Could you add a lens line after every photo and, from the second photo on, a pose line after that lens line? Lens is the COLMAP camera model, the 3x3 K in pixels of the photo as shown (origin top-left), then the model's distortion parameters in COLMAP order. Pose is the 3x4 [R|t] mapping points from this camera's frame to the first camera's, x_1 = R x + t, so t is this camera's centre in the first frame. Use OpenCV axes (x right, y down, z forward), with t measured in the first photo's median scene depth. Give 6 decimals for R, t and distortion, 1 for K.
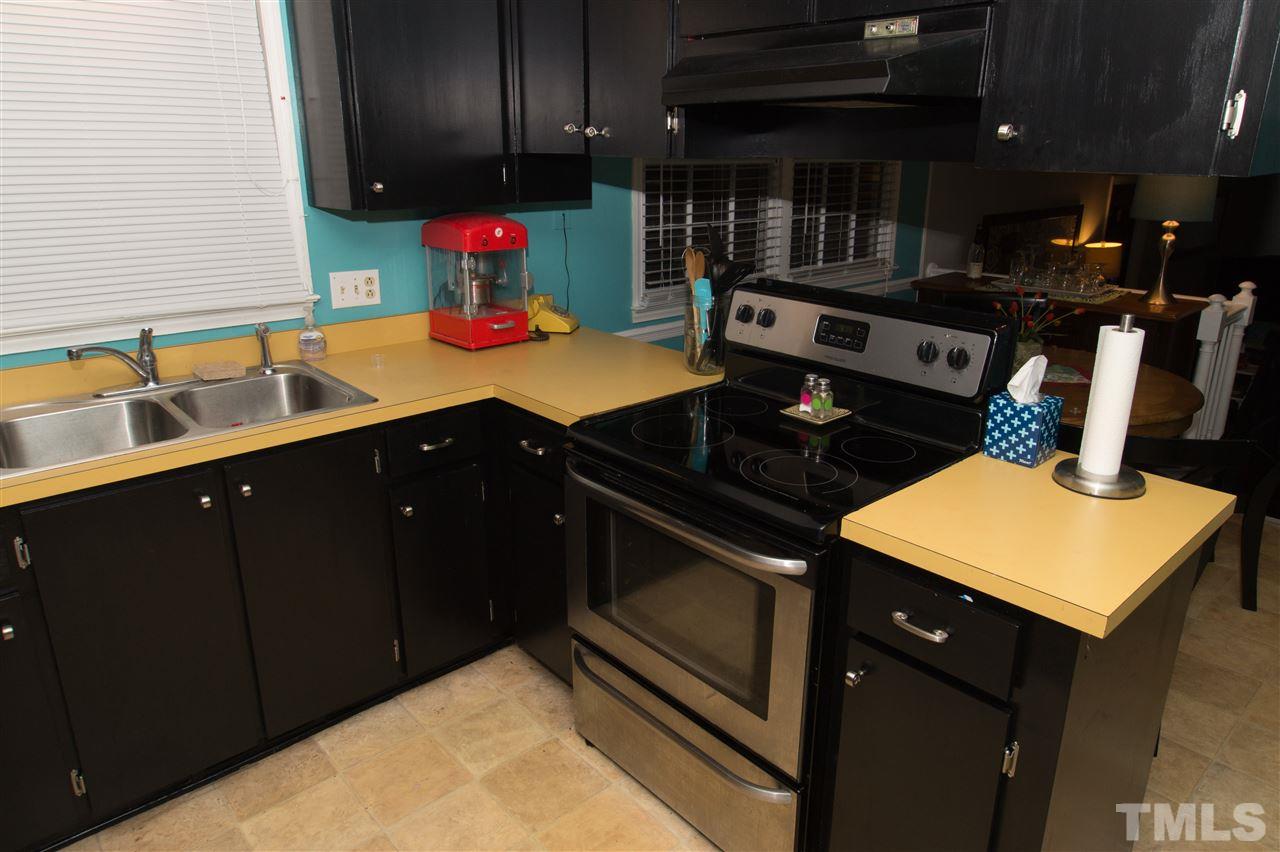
lens RADIAL K [[832.2, 0, 653.6], [0, 832.2, 409.0], [0, 0, 1]] dist [0.007538, -0.001247]
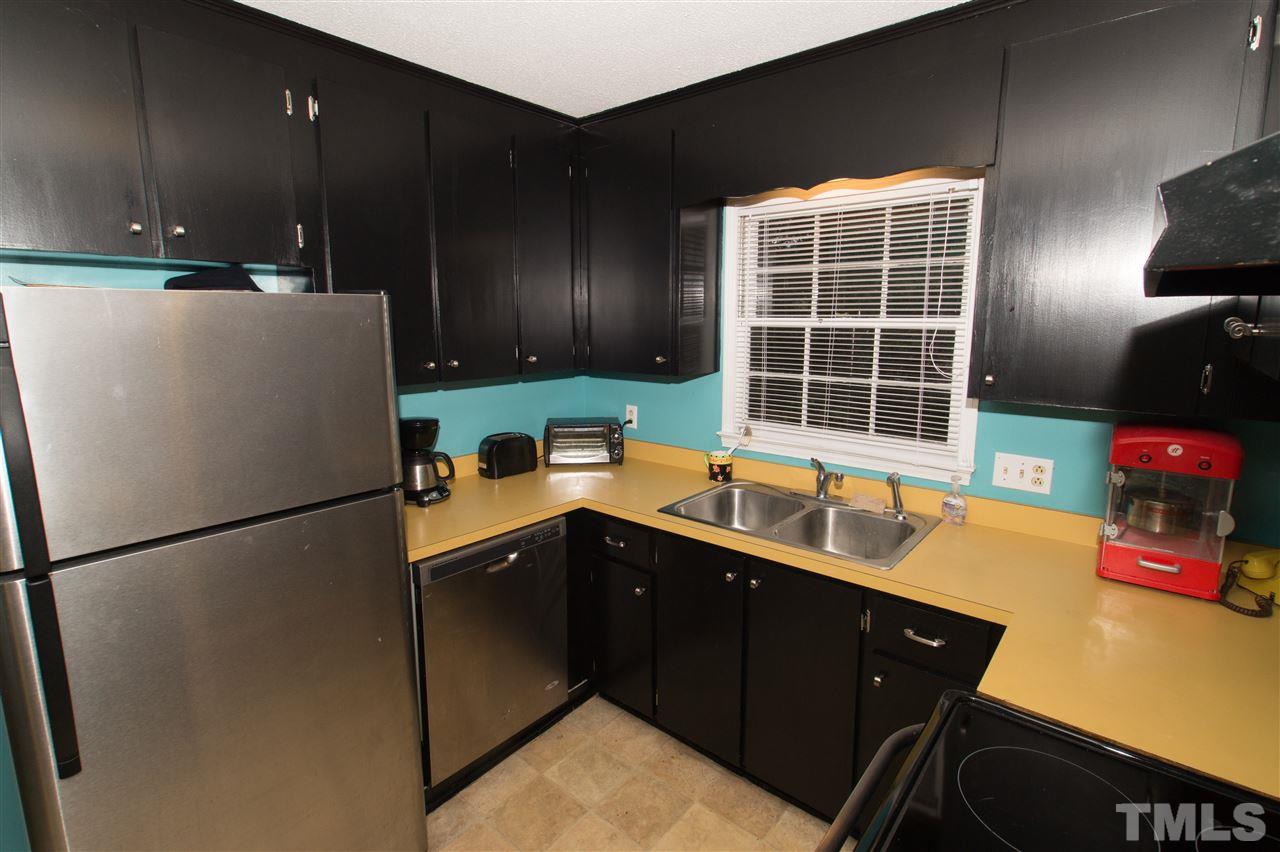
lens RADIAL K [[608.2, 0, 641.6], [0, 608.2, 418.5], [0, 0, 1]] dist [-0.005664, -0.000518]
pose [[0.120372, 0.162220, -0.979385, 0.671467], [-0.297153, 0.947212, 0.120370, -0.361738], [0.947212, 0.276538, 0.162222, 0.977170]]
